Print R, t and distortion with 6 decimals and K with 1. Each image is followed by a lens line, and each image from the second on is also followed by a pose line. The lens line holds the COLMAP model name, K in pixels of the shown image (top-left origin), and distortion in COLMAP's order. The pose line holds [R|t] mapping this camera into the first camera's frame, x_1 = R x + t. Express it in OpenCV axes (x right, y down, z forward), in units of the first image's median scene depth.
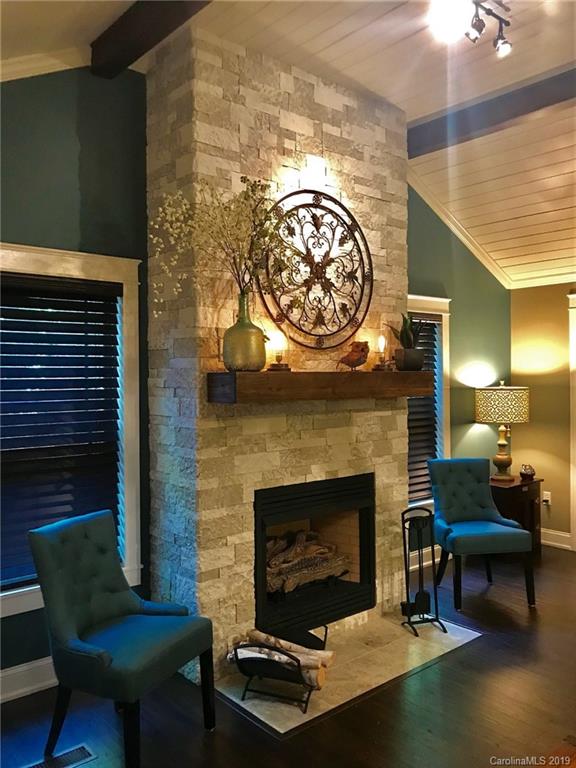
lens RADIAL K [[644.5, 0, 289.1], [0, 644.5, 378.1], [0, 0, 1]] dist [0.063074, -0.028404]
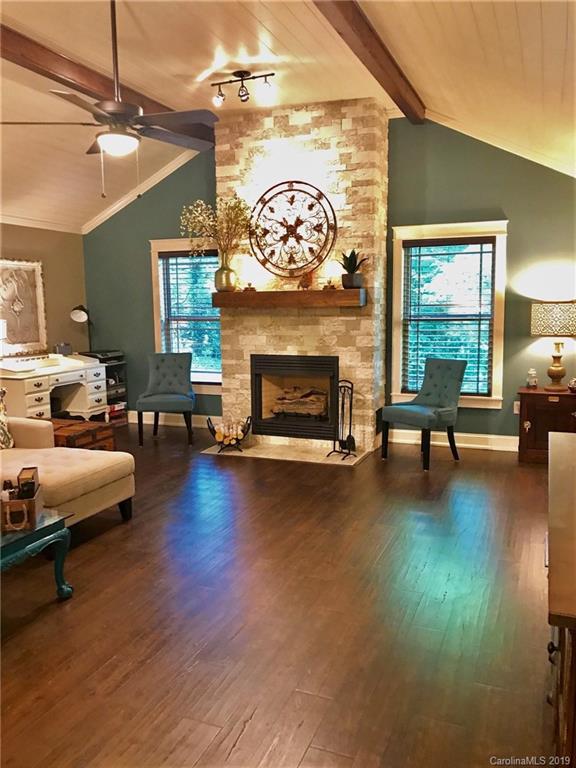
lens RADIAL K [[644.5, 0, 287.8], [0, 644.5, 386.4], [0, 0, 1]] dist [0.063074, -0.028404]
pose [[0.447254, 0.116385, -0.886802, 1.561732], [0.004823, 0.991169, 0.132515, 0.013331], [0.894394, -0.063544, 0.442743, 0.221150]]
